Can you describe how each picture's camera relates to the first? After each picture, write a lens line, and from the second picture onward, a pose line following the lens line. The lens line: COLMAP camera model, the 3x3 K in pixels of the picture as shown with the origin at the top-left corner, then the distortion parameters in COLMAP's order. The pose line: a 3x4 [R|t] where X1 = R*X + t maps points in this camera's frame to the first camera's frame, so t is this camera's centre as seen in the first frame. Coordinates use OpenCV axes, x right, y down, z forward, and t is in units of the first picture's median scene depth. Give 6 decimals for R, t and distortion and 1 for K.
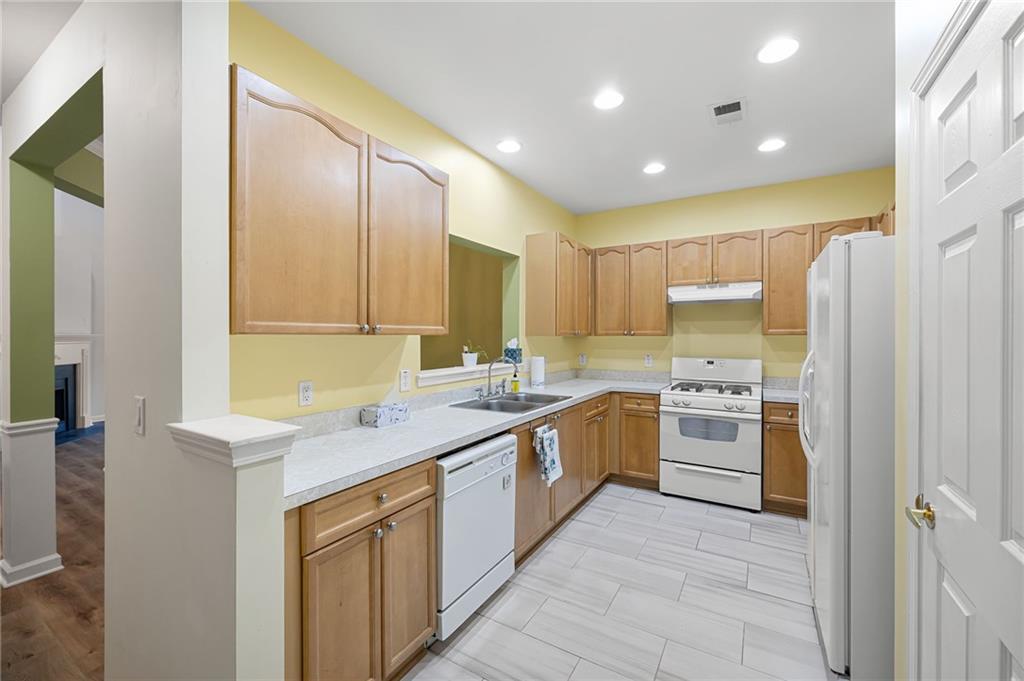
lens RADIAL K [[418.7, 0, 509.9], [0, 418.7, 338.7], [0, 0, 1]] dist [-0.005348, 0.001683]
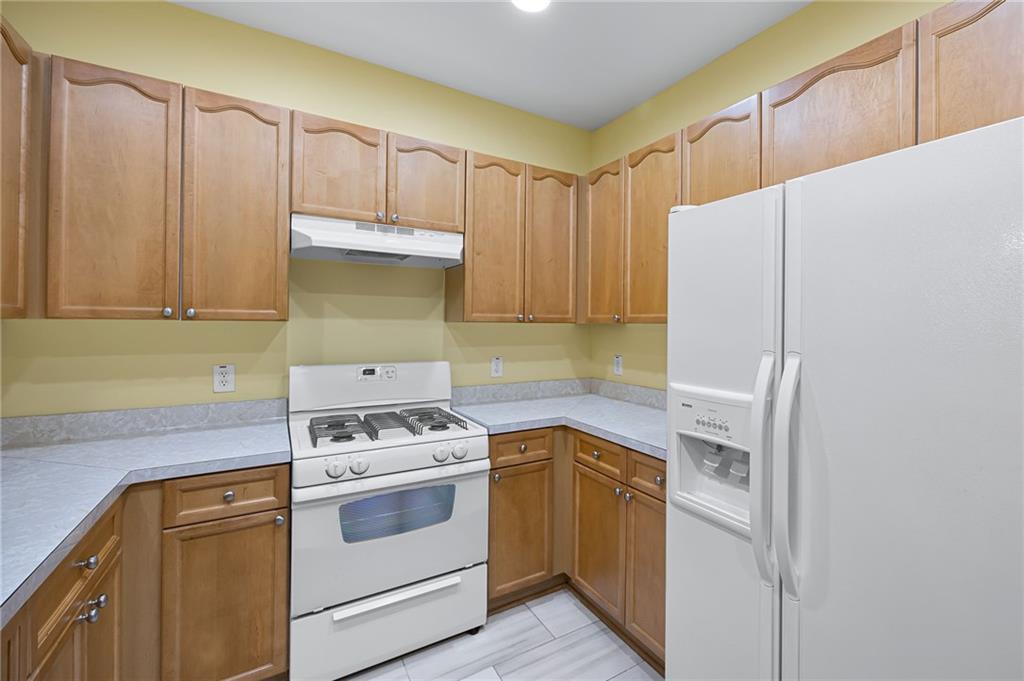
lens RADIAL K [[447.4, 0, 567.7], [0, 447.4, 323.2], [0, 0, 1]] dist [-0.006694, 0.000745]
pose [[0.426426, 0.007117, 0.904494, 0.076370], [-0.005419, 0.999971, -0.005314, -0.004458], [-0.904506, -0.002635, 0.426453, 0.583822]]
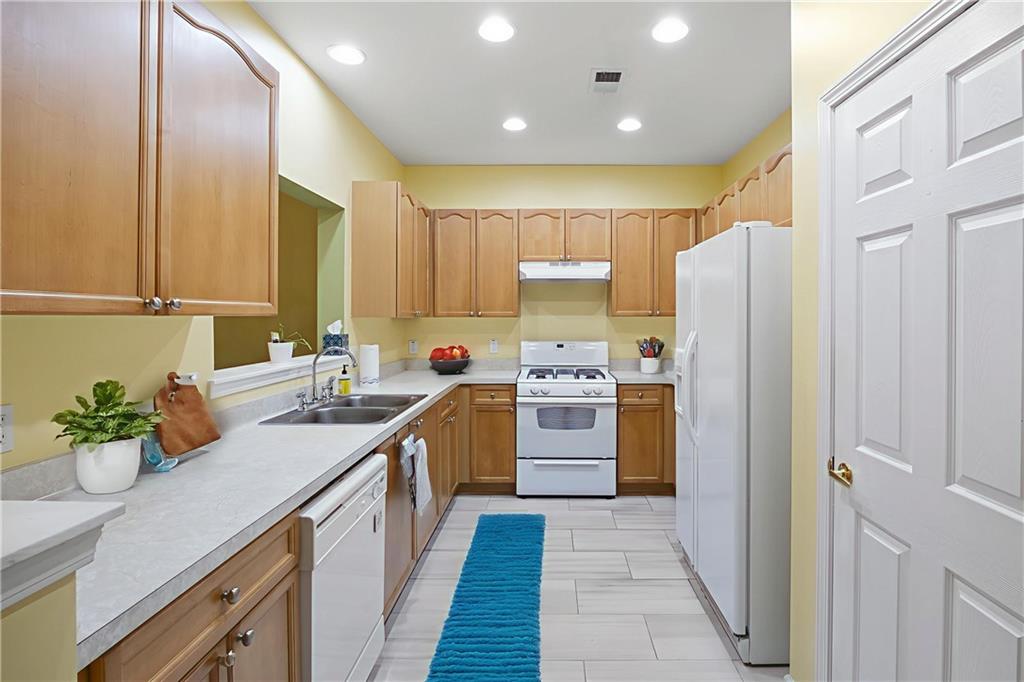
lens RADIAL K [[493.7, 0, 546.6], [0, 493.7, 320.5], [0, 0, 1]] dist [-0.017521, 0.002884]
pose [[0.857703, -0.003182, 0.514136, -0.122555], [0.003054, 0.999995, 0.001096, -0.000782], [-0.514137, 0.000630, 0.857708, 0.084260]]
